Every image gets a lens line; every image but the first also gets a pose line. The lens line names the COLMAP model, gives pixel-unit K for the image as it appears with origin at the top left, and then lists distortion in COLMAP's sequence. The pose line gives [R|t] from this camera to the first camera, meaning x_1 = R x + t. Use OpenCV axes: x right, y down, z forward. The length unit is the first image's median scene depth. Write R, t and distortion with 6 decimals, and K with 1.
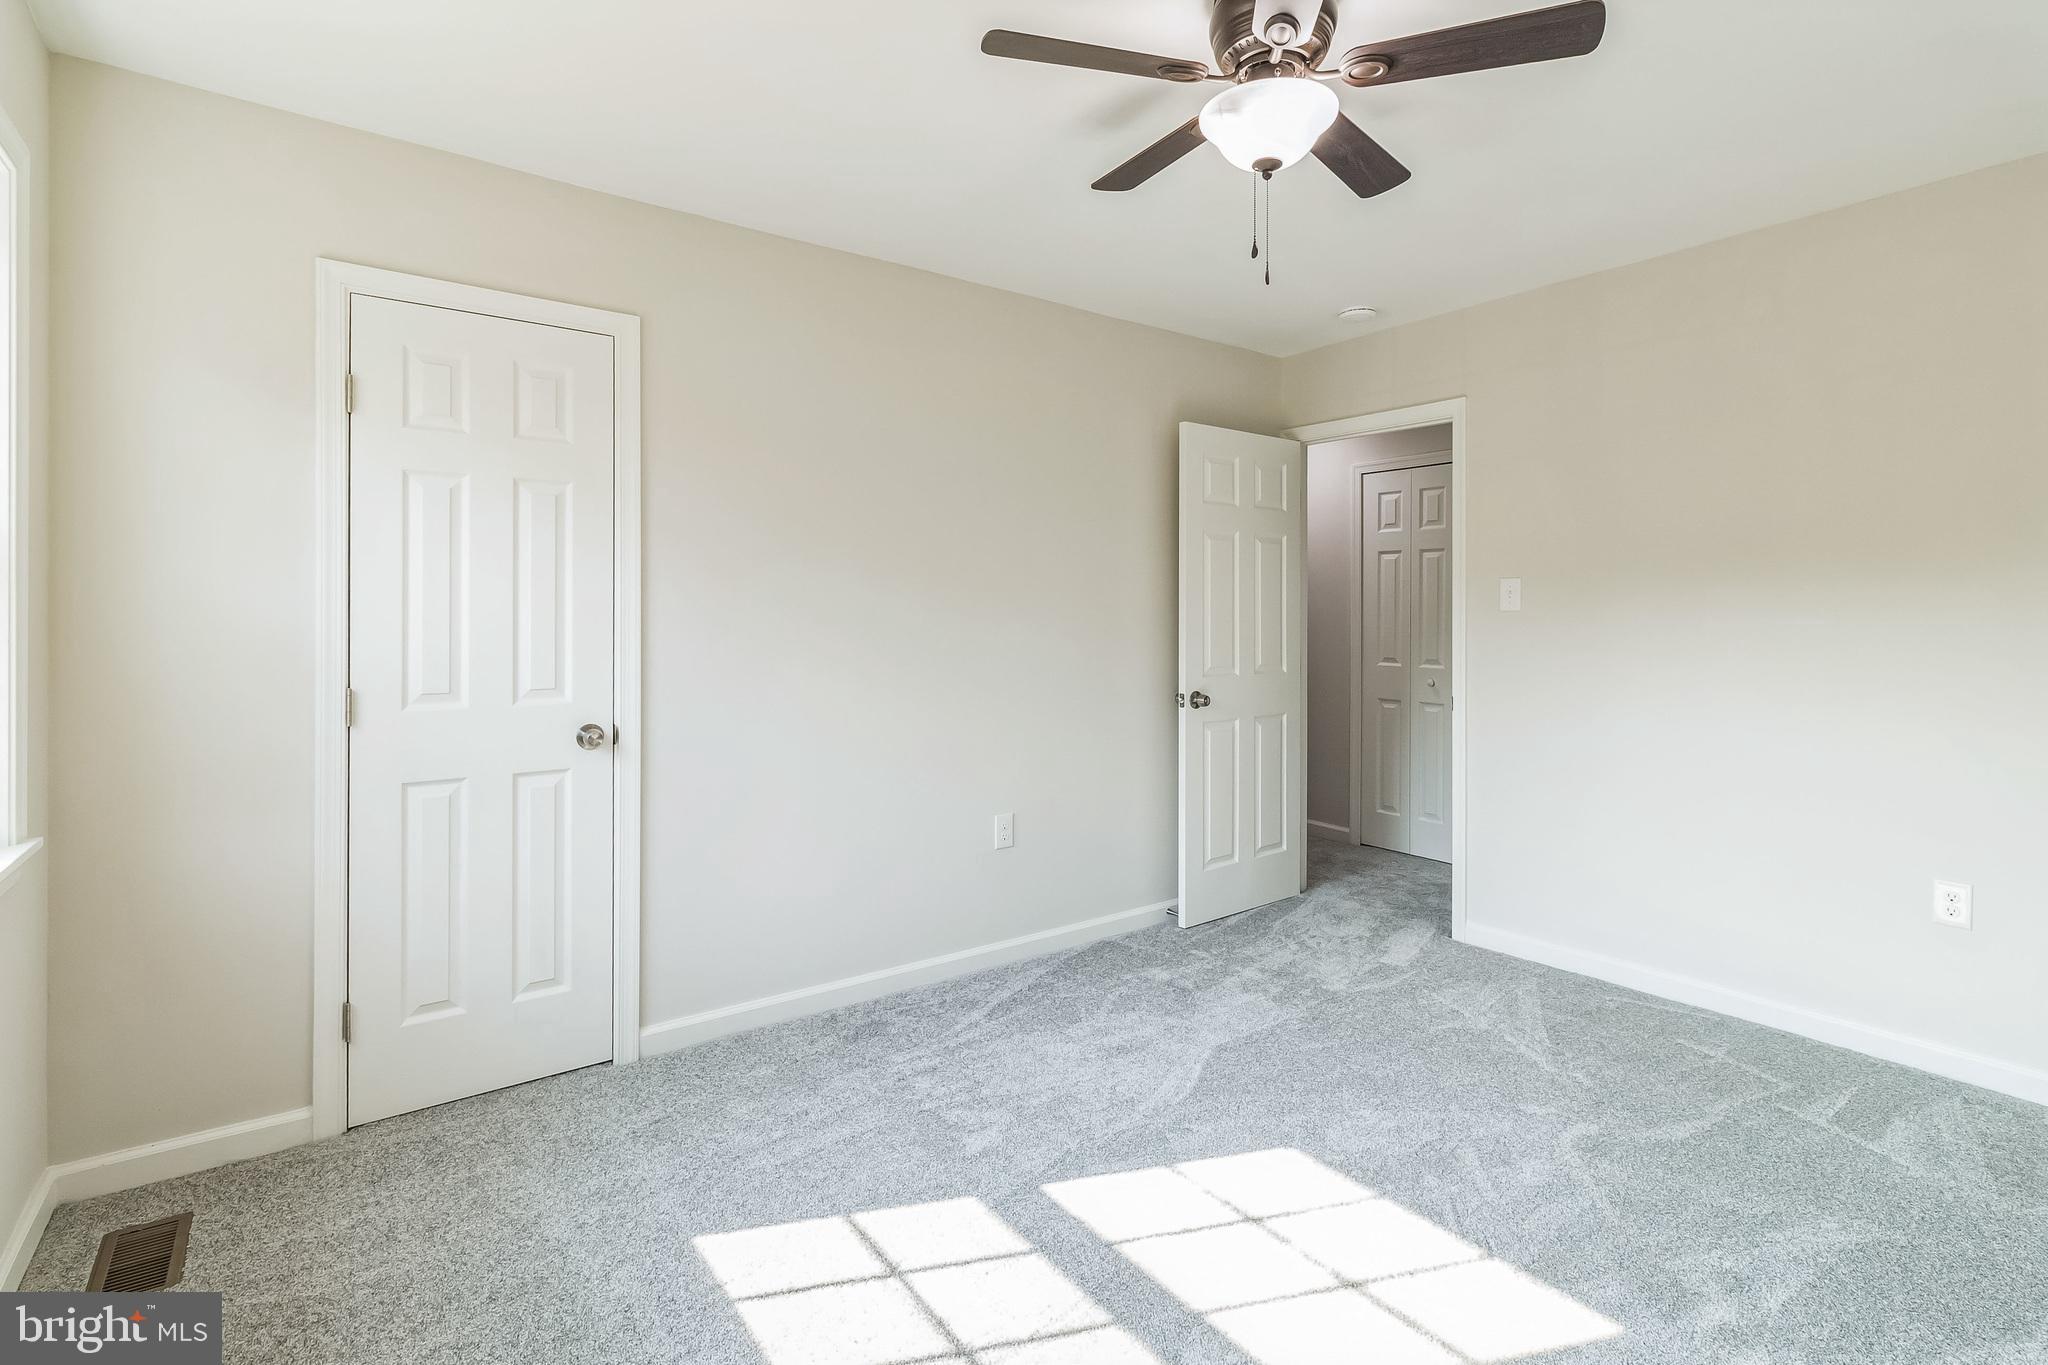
lens RADIAL K [[958.8, 0, 1024.8], [0, 958.8, 653.6], [0, 0, 1]] dist [0.001259, 0.000568]
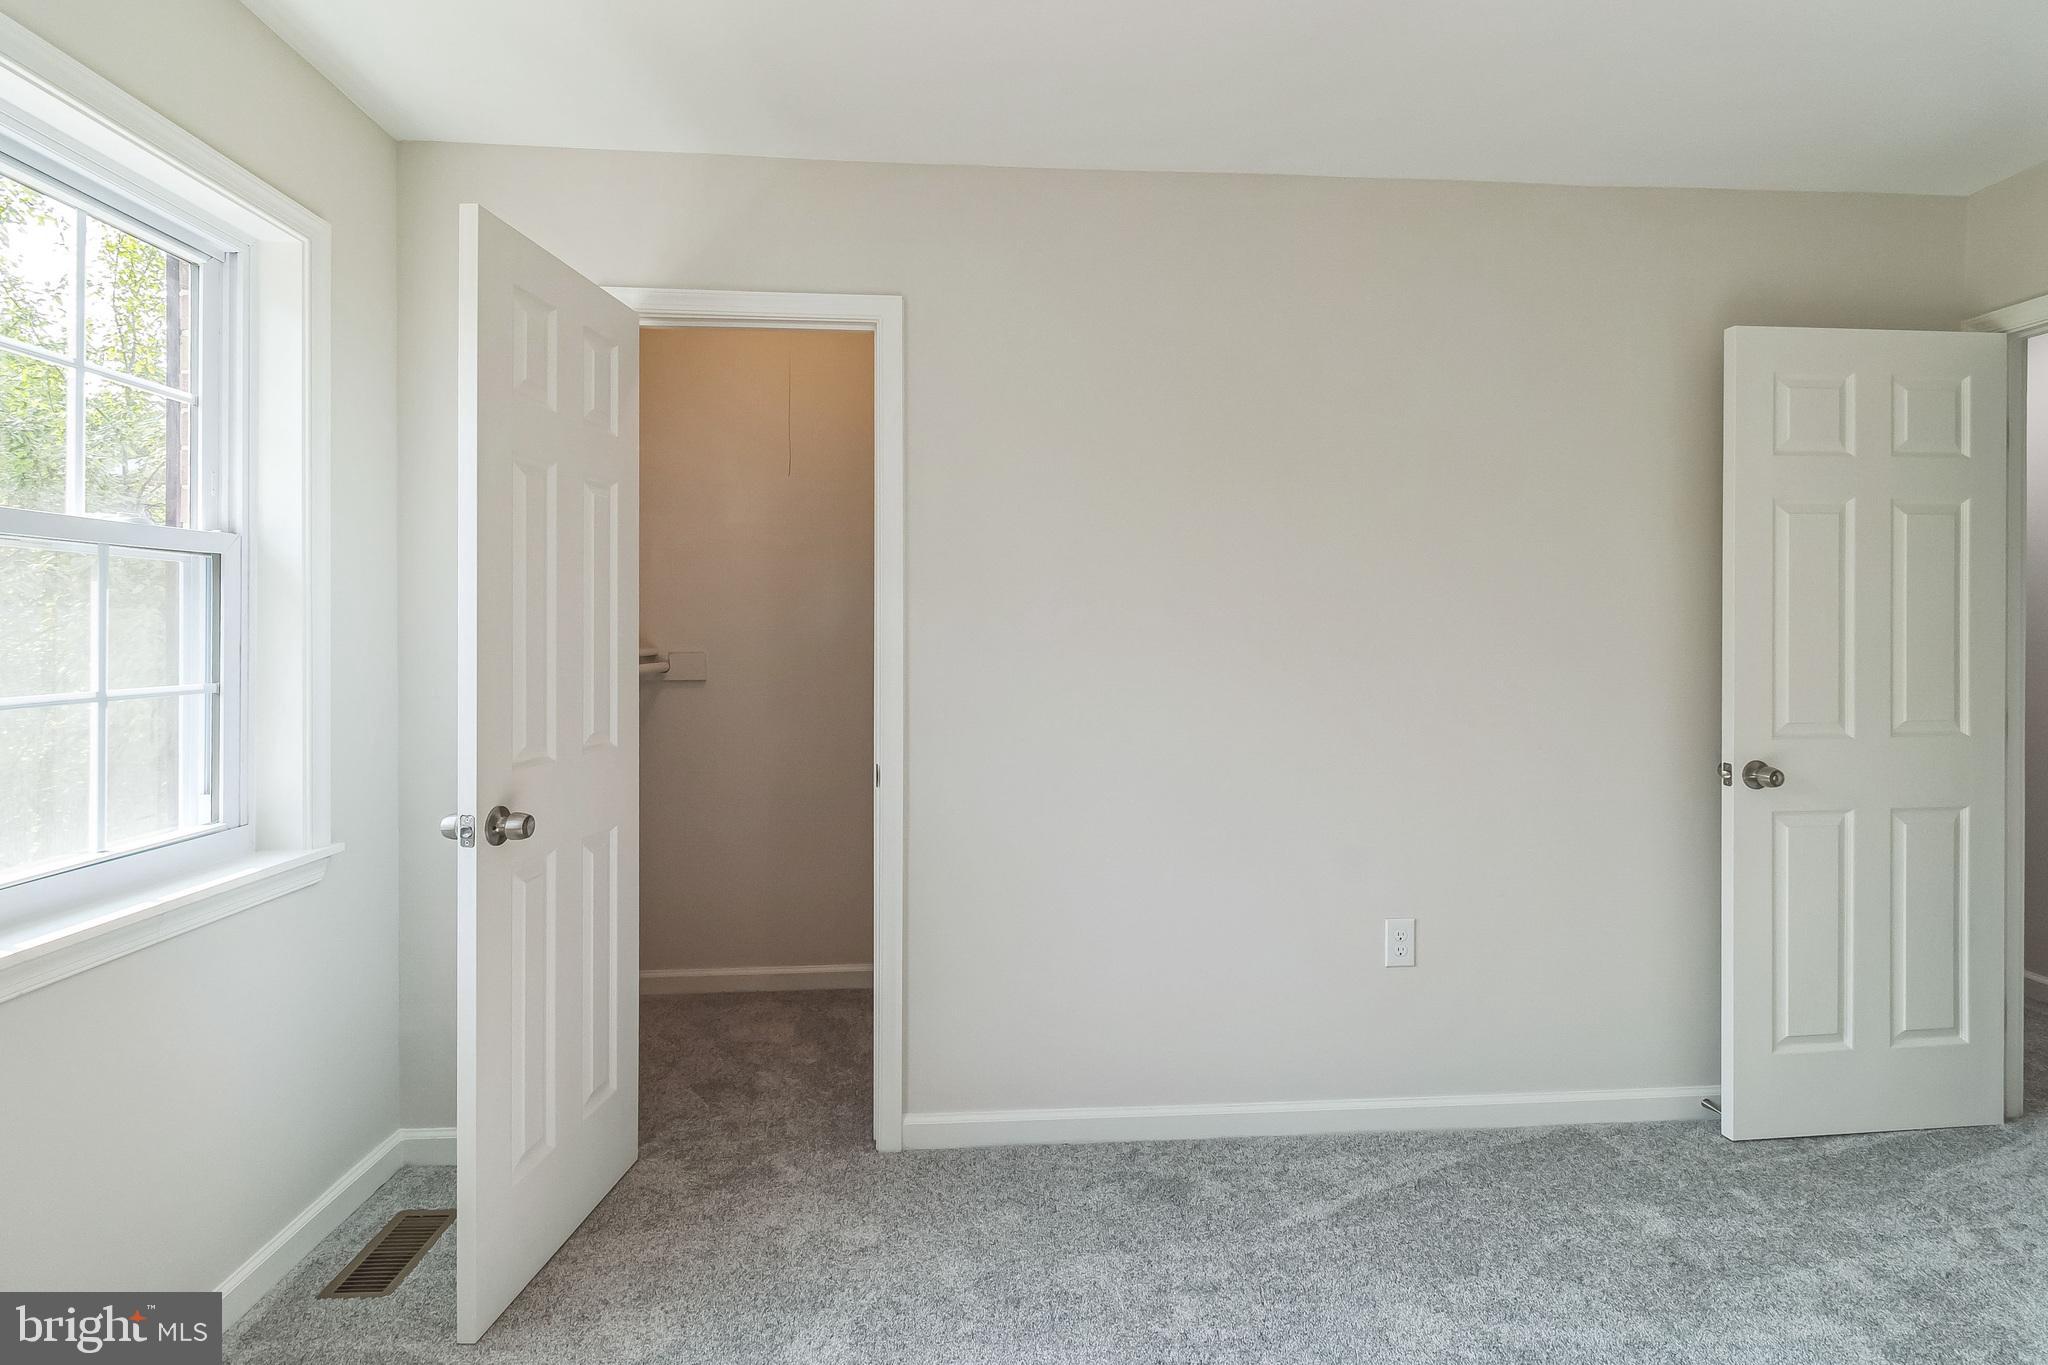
lens RADIAL K [[958.8, 0, 1024.8], [0, 958.8, 653.6], [0, 0, 1]] dist [0.001259, 0.000568]
pose [[0.845060, 0.010369, -0.534571, 0.116265], [-0.018003, 0.999797, -0.009066, -0.016513], [0.534369, 0.017286, 0.845075, 0.238196]]
